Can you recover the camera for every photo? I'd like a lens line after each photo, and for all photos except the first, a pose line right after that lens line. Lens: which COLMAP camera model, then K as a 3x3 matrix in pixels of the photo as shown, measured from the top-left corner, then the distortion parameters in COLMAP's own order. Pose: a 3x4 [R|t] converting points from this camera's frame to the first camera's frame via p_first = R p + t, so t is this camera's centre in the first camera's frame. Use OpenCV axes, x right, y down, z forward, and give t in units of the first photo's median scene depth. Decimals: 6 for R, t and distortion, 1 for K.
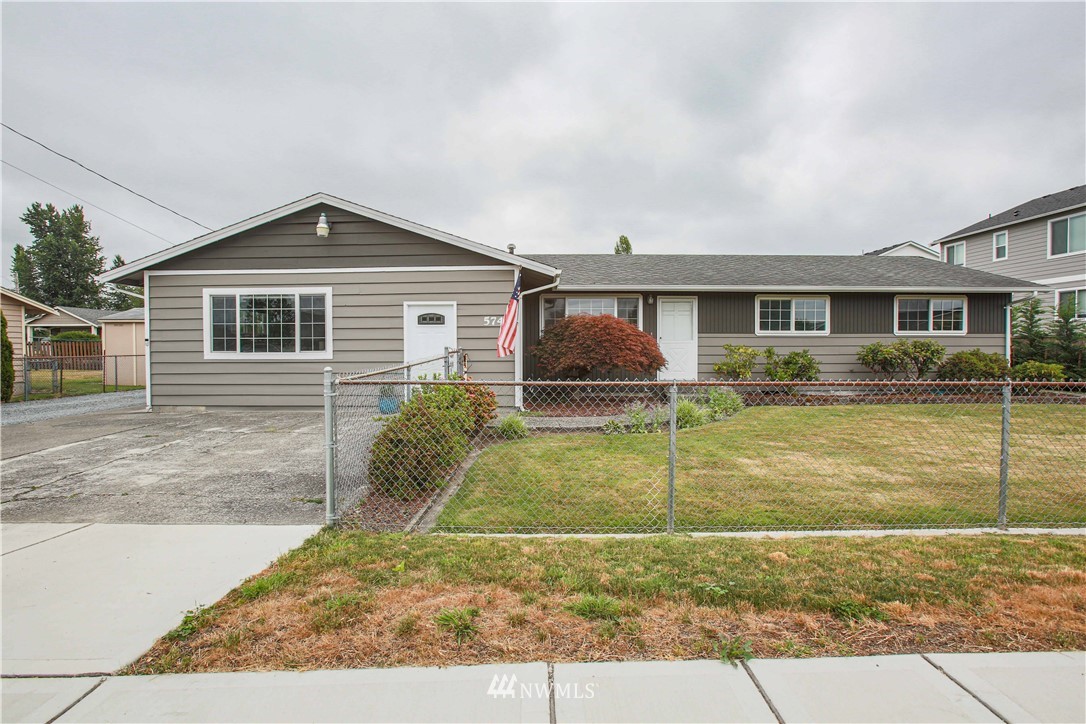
lens RADIAL K [[517.9, 0, 546.9], [0, 517.9, 371.7], [0, 0, 1]] dist [-0.052075, 0.012019]
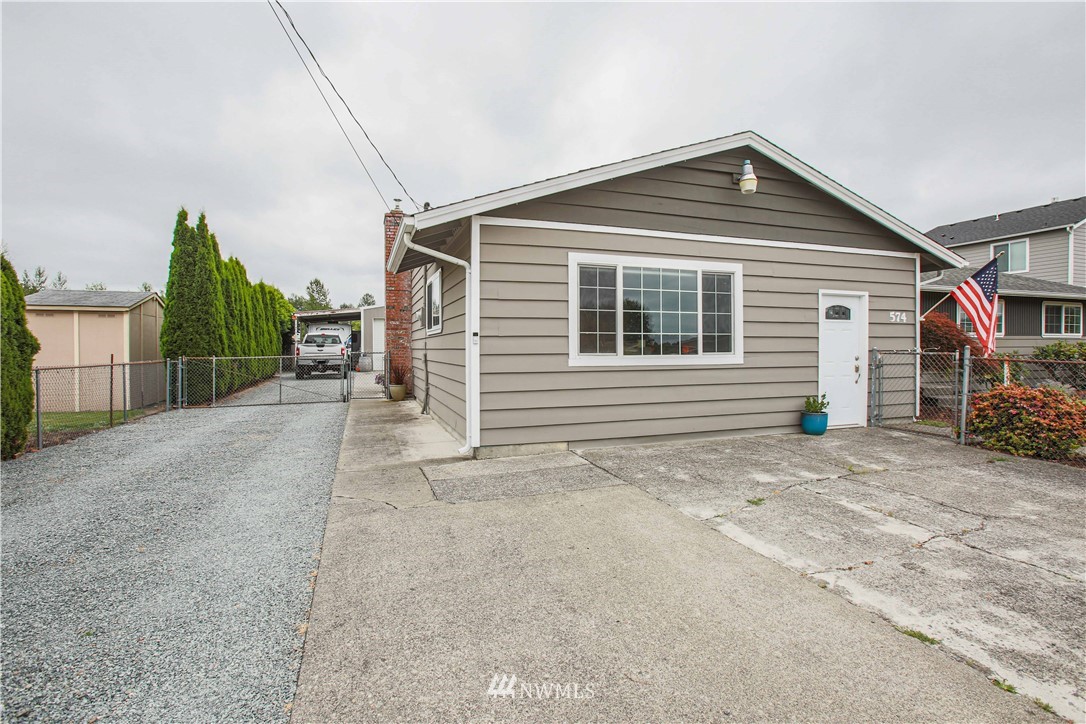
lens RADIAL K [[517.9, 0, 538.2], [0, 517.9, 357.8], [0, 0, 1]] dist [-0.052075, 0.012019]
pose [[0.946589, -0.005909, 0.322388, -0.918698], [0.015404, 0.999519, -0.026909, -0.018583], [-0.322074, 0.030438, 0.946225, 0.412608]]
